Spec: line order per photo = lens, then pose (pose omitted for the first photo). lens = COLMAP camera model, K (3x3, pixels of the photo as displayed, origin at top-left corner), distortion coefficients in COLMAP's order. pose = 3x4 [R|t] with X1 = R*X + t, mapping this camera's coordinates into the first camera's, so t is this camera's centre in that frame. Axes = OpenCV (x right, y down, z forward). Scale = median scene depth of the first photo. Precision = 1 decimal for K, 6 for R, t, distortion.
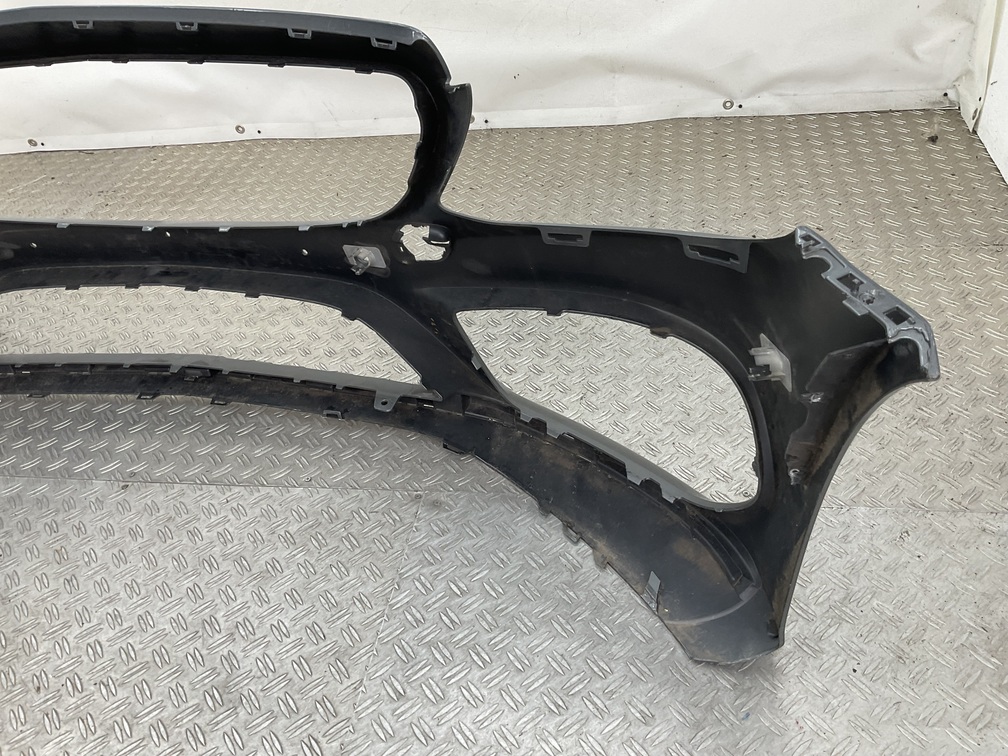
lens RADIAL K [[828.3, 0, 502.0], [0, 828.3, 379.5], [0, 0, 1]] dist [0.110557, -0.221637]
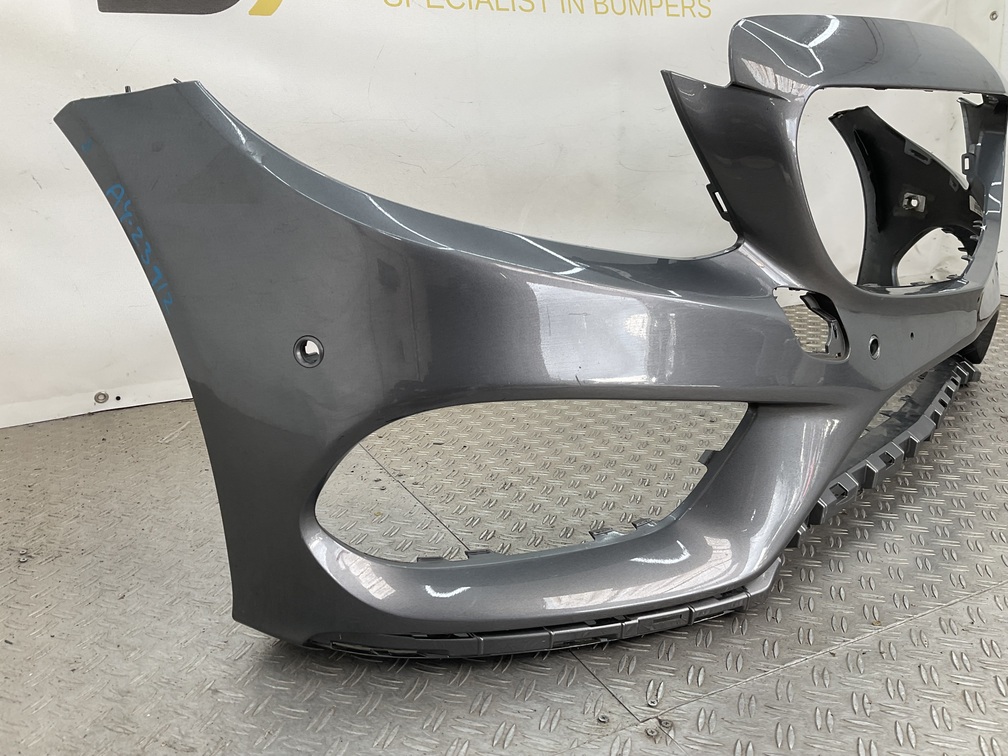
lens RADIAL K [[828.3, 0, 502.0], [0, 828.3, 379.5], [0, 0, 1]] dist [0.110557, -0.221637]
pose [[0.810730, -0.072024, 0.580973, -1.307739], [0.314268, 0.890829, -0.328116, 0.062632], [-0.493915, 0.448595, 0.744856, 0.599868]]
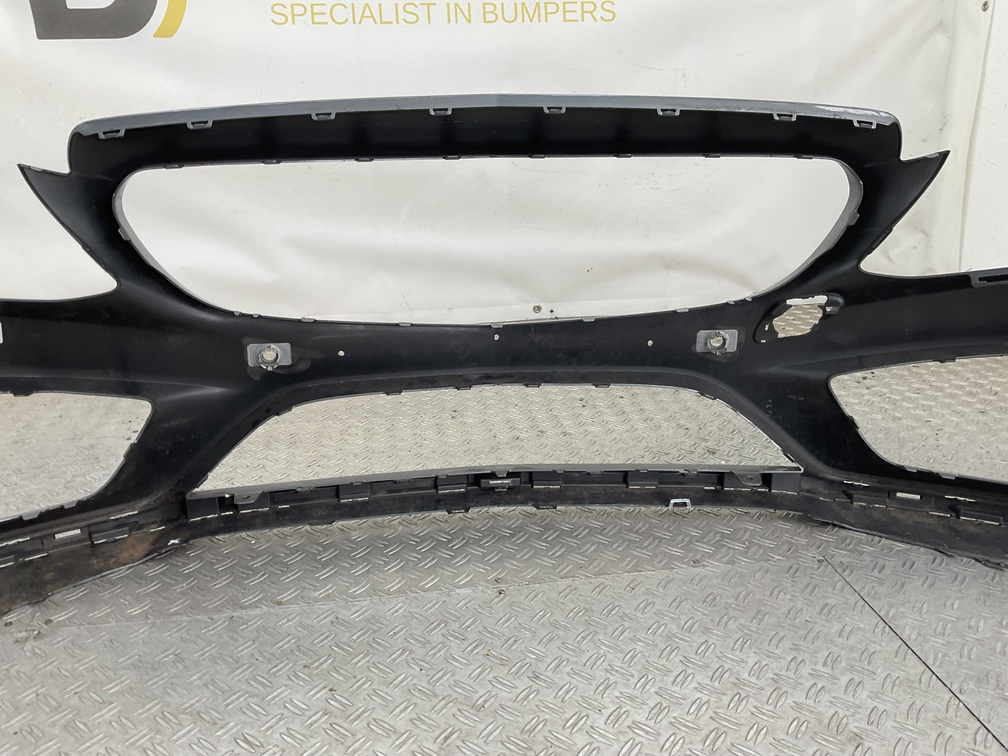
lens RADIAL K [[828.3, 0, 502.0], [0, 828.3, 379.5], [0, 0, 1]] dist [0.110557, -0.221637]
pose [[0.947182, -0.008966, 0.320571, -0.728427], [0.117544, 0.939749, -0.321022, 0.199498], [-0.298378, 0.341748, 0.891167, 0.130257]]
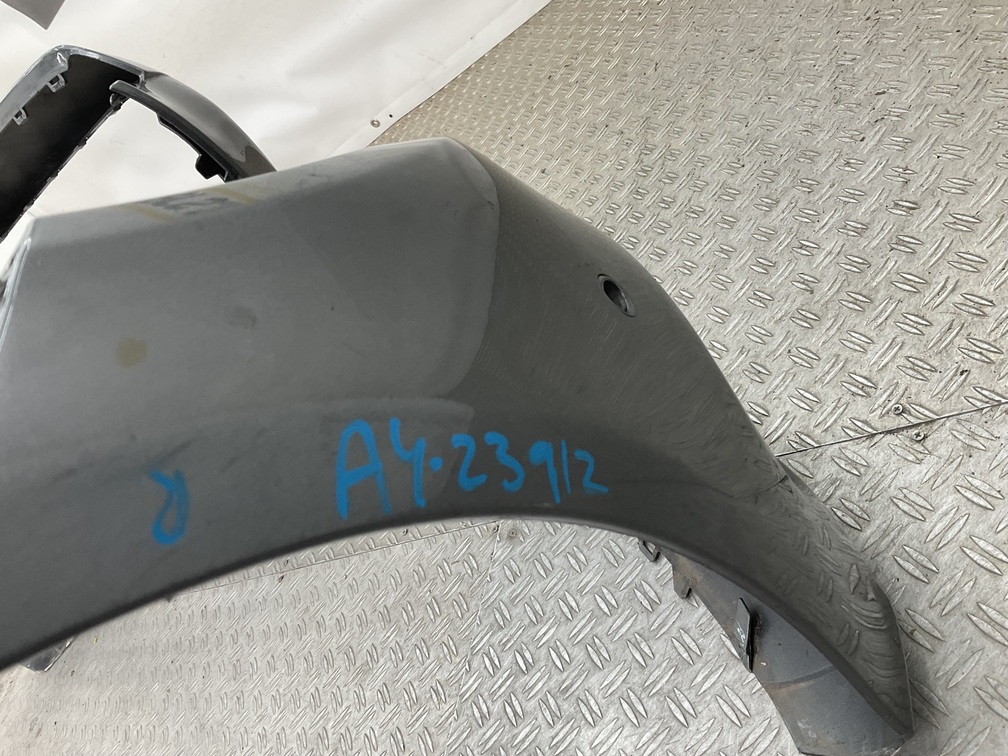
lens RADIAL K [[828.3, 0, 502.0], [0, 828.3, 379.5], [0, 0, 1]] dist [0.110557, -0.221637]
pose [[0.796023, -0.334215, -0.504626, 0.327534], [0.405308, 0.913536, 0.034315, -0.013806], [0.449525, -0.231845, 0.862656, 0.324136]]
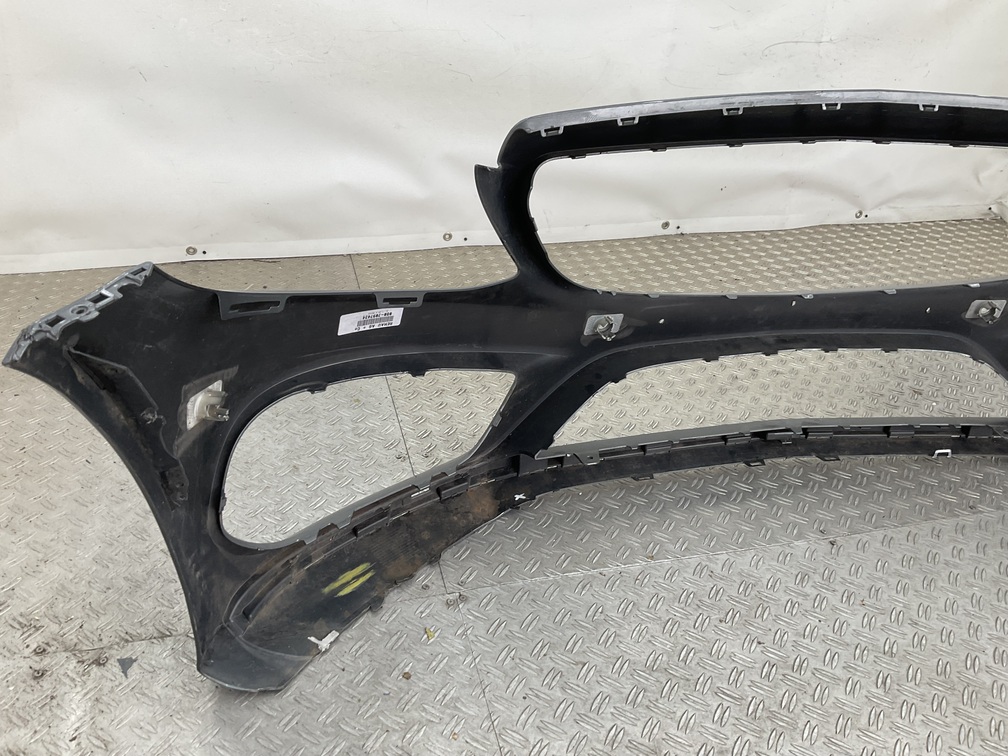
lens RADIAL K [[828.3, 0, 502.0], [0, 828.3, 379.5], [0, 0, 1]] dist [0.110557, -0.221637]
pose [[0.901993, -0.068661, 0.426257, -1.225675], [0.137051, 0.981747, -0.131874, 0.012675], [-0.409422, 0.177368, 0.894938, 0.216755]]
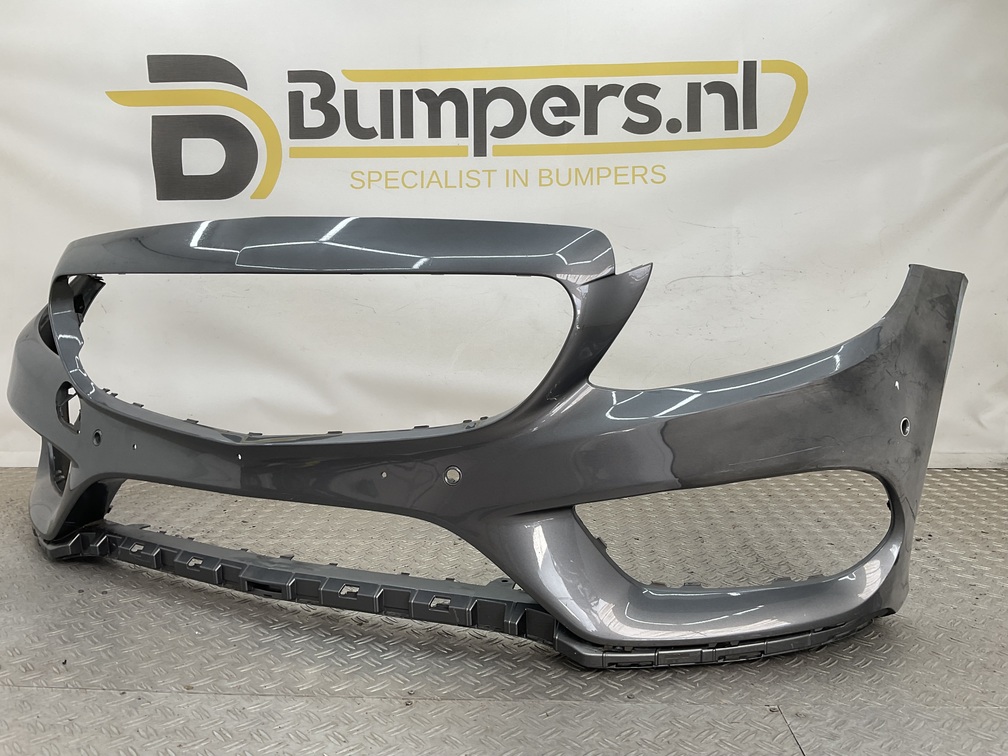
lens RADIAL K [[828.3, 0, 502.0], [0, 828.3, 379.5], [0, 0, 1]] dist [0.110557, -0.221637]
pose [[0.988148, 0.092930, 0.122175, -0.487472], [-0.014362, 0.848402, -0.529158, 0.295045], [-0.152828, 0.521132, 0.839682, 0.108696]]
